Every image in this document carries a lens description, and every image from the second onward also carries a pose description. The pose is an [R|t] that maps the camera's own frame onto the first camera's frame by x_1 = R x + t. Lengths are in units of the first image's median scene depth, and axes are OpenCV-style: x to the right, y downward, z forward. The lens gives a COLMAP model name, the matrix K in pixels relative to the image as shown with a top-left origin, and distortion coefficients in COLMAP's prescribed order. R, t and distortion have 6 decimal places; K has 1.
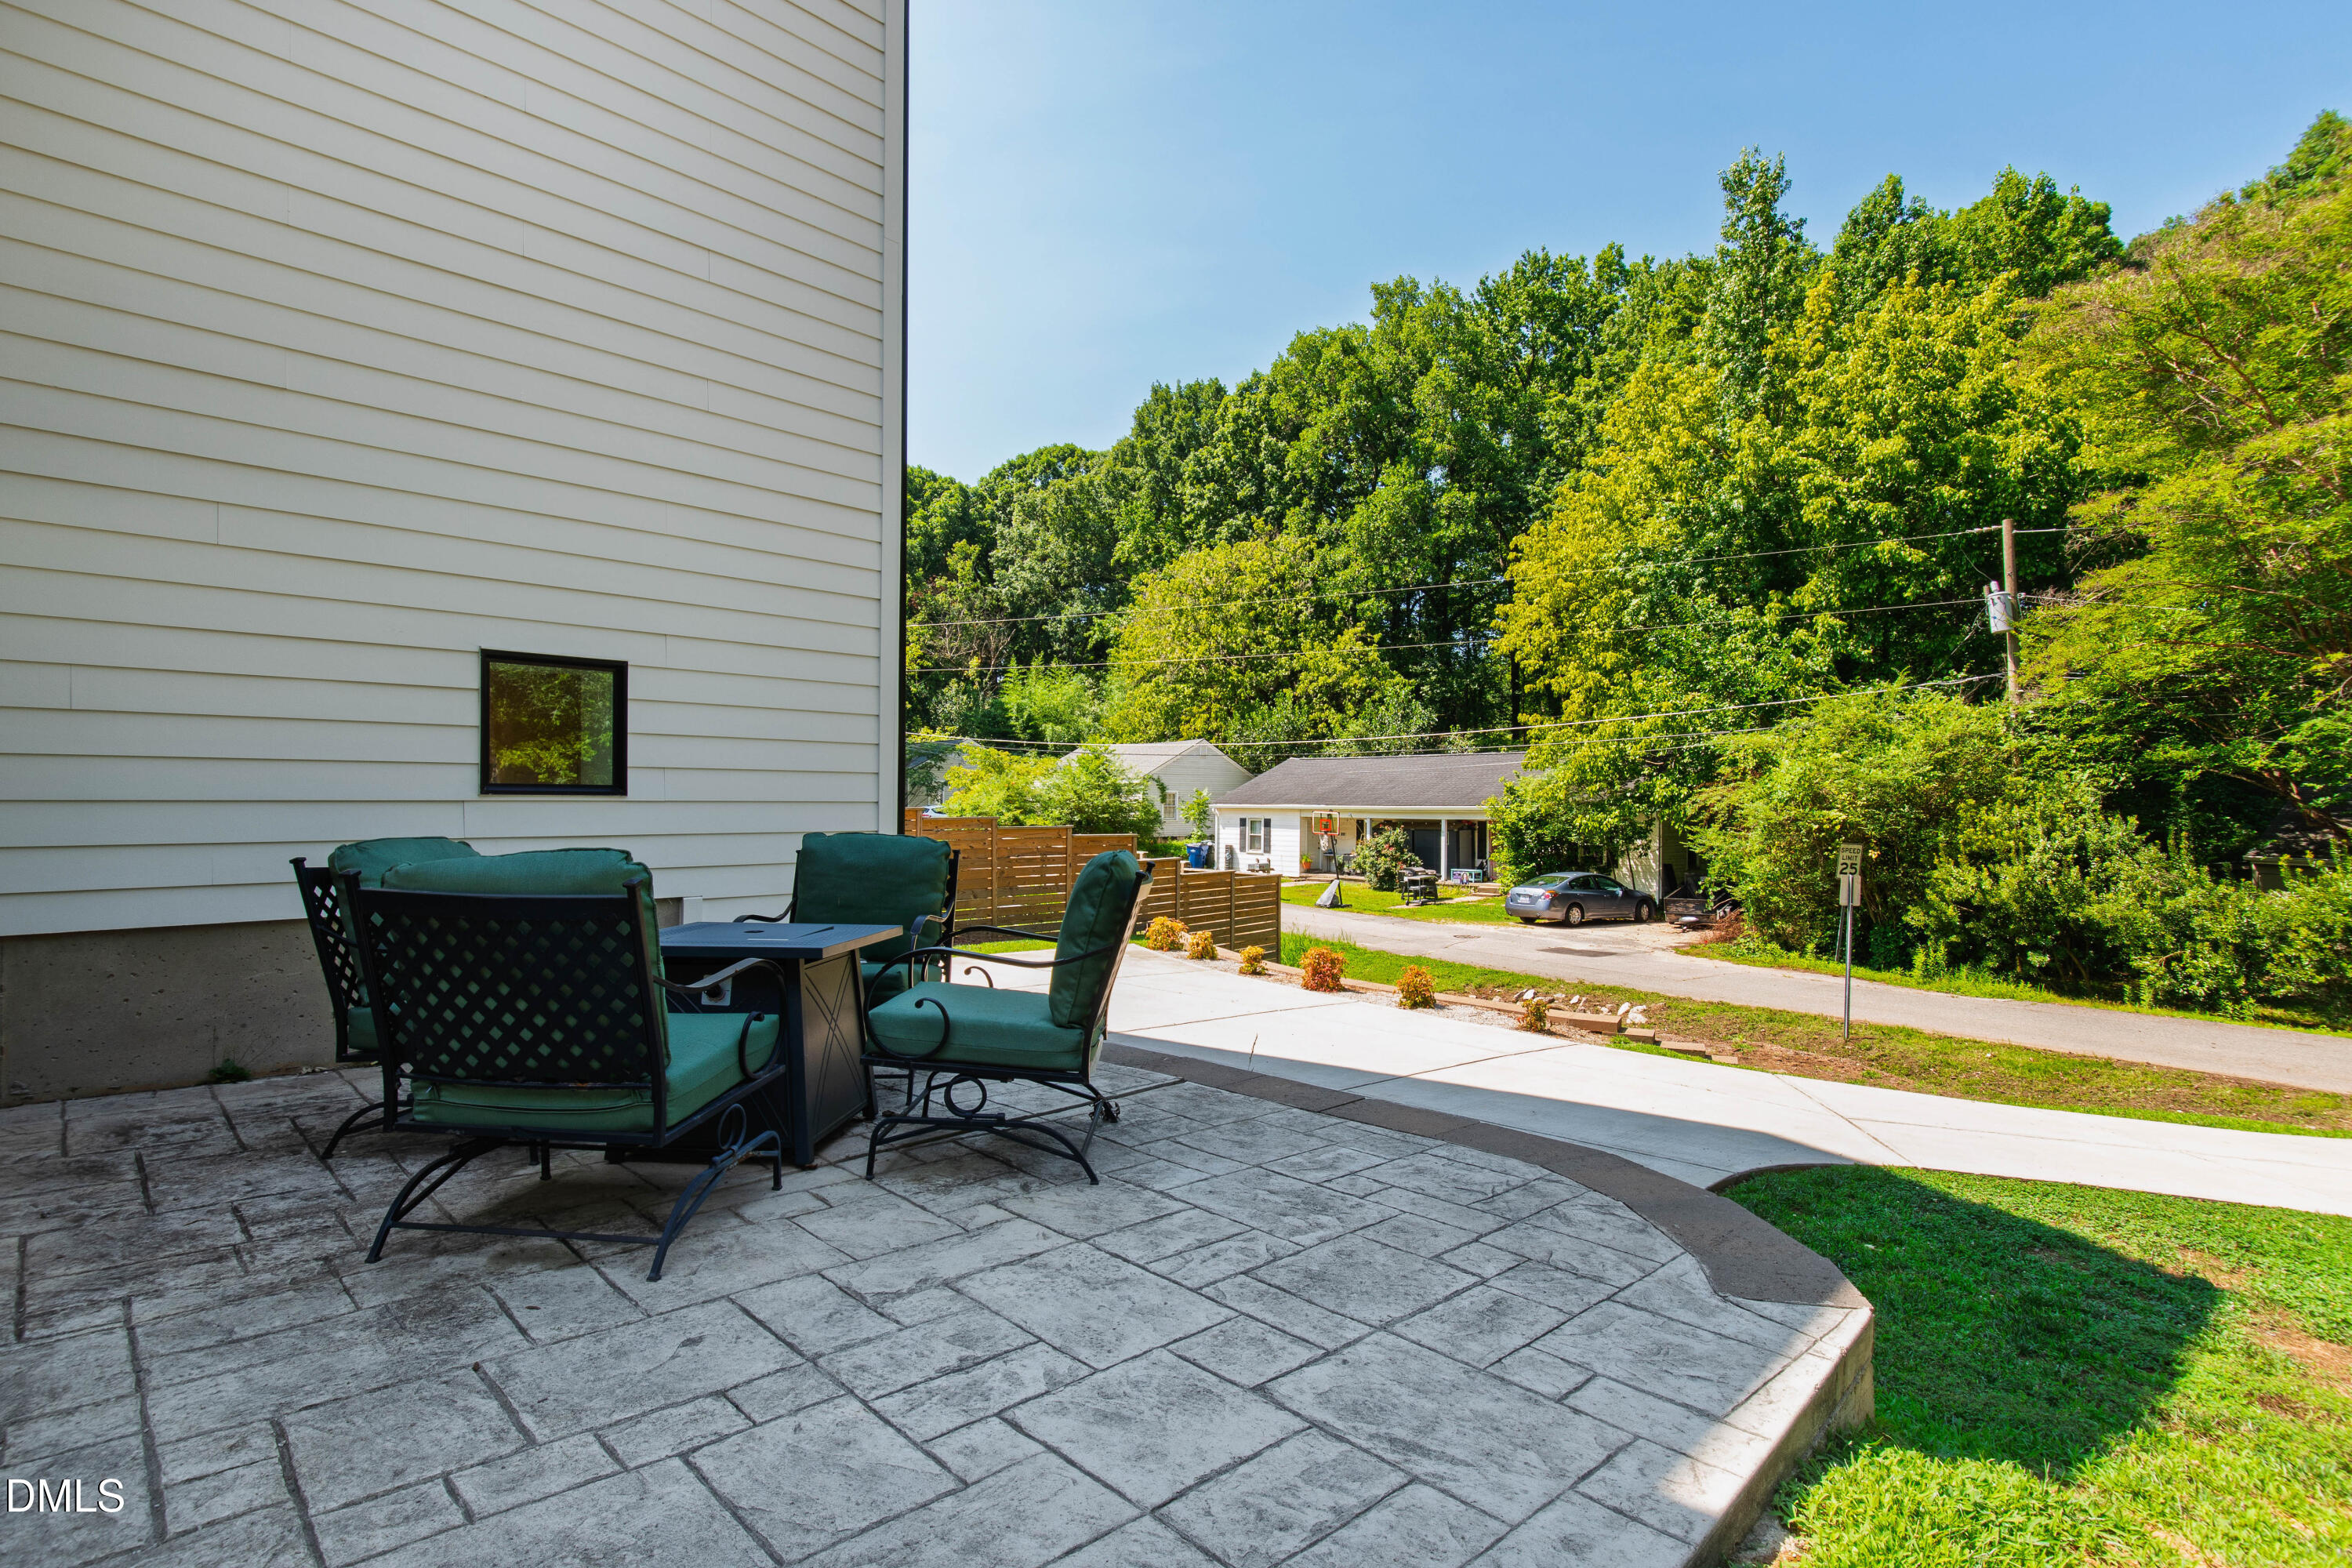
lens RADIAL K [[1161.5, 0, 1171.5], [0, 1161.5, 795.5], [0, 0, 1]] dist [-0.003491, -0.000398]
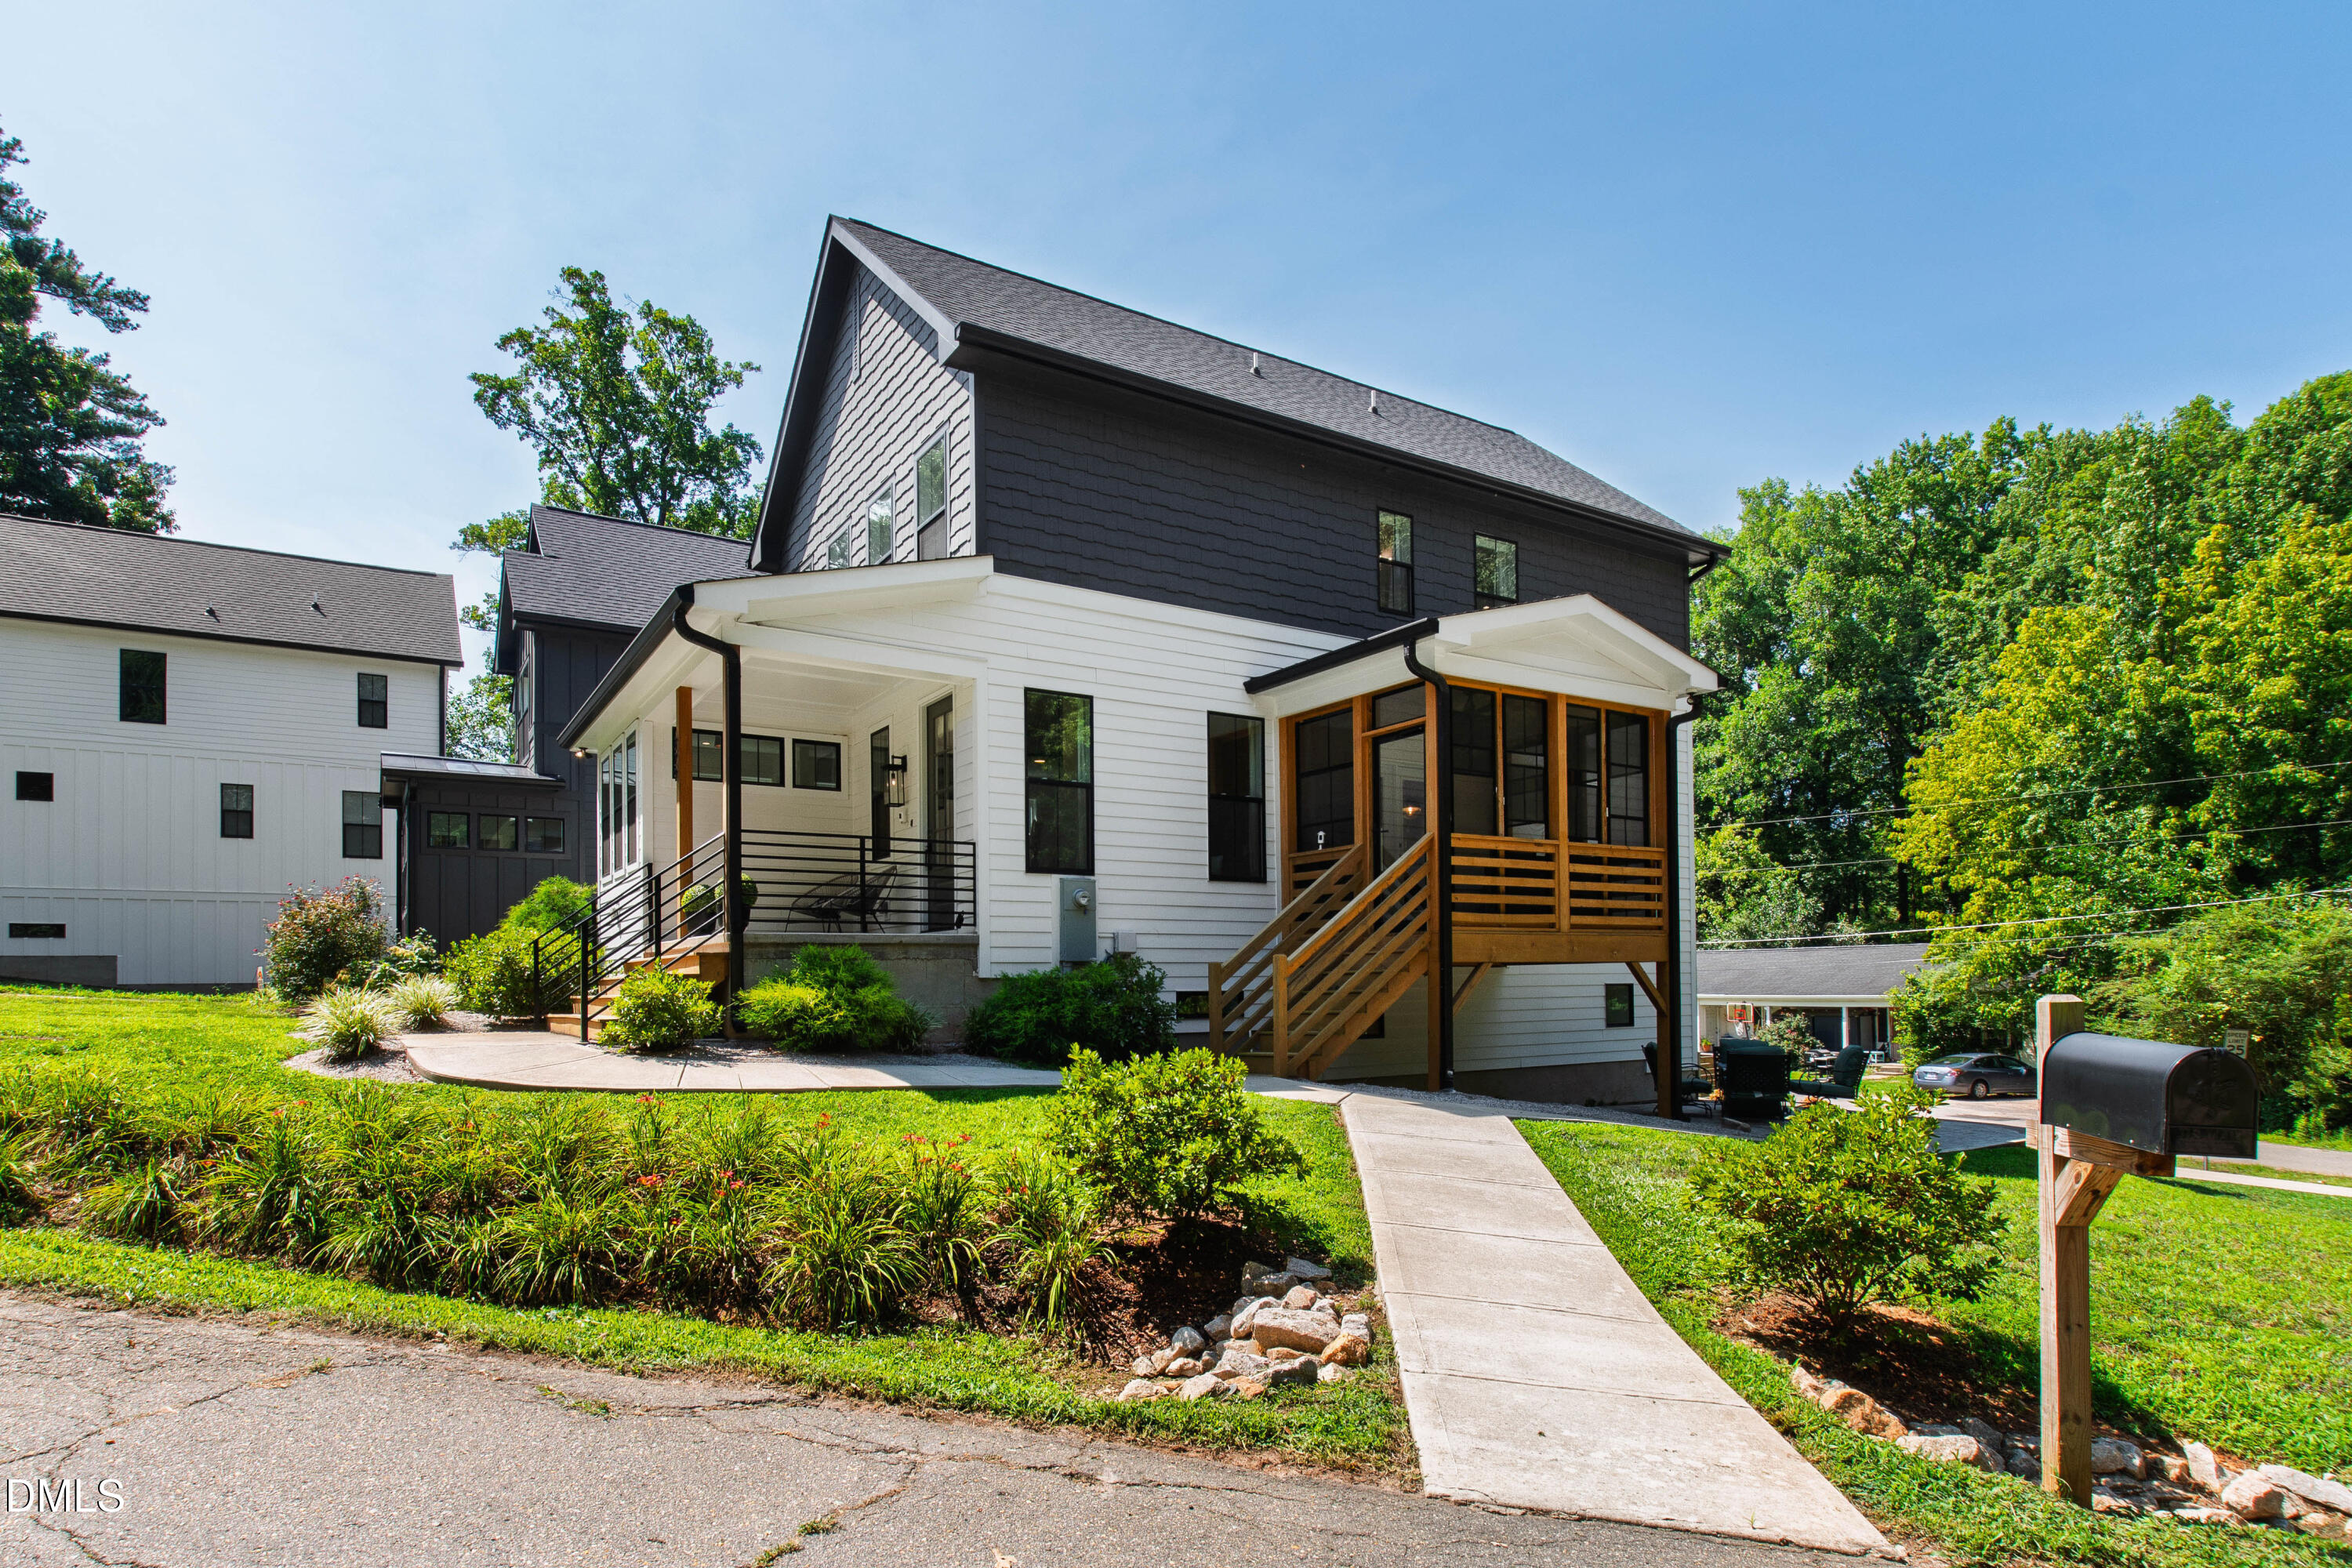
lens RADIAL K [[1047.1, 0, 1255.5], [0, 1047.1, 962.7], [0, 0, 1]] dist [-0.005589, 0.000127]
pose [[0.963758, -0.019244, -0.266084, -0.053599], [0.013646, 0.999645, -0.022873, -0.008144], [0.266430, 0.018413, 0.963678, -0.152830]]
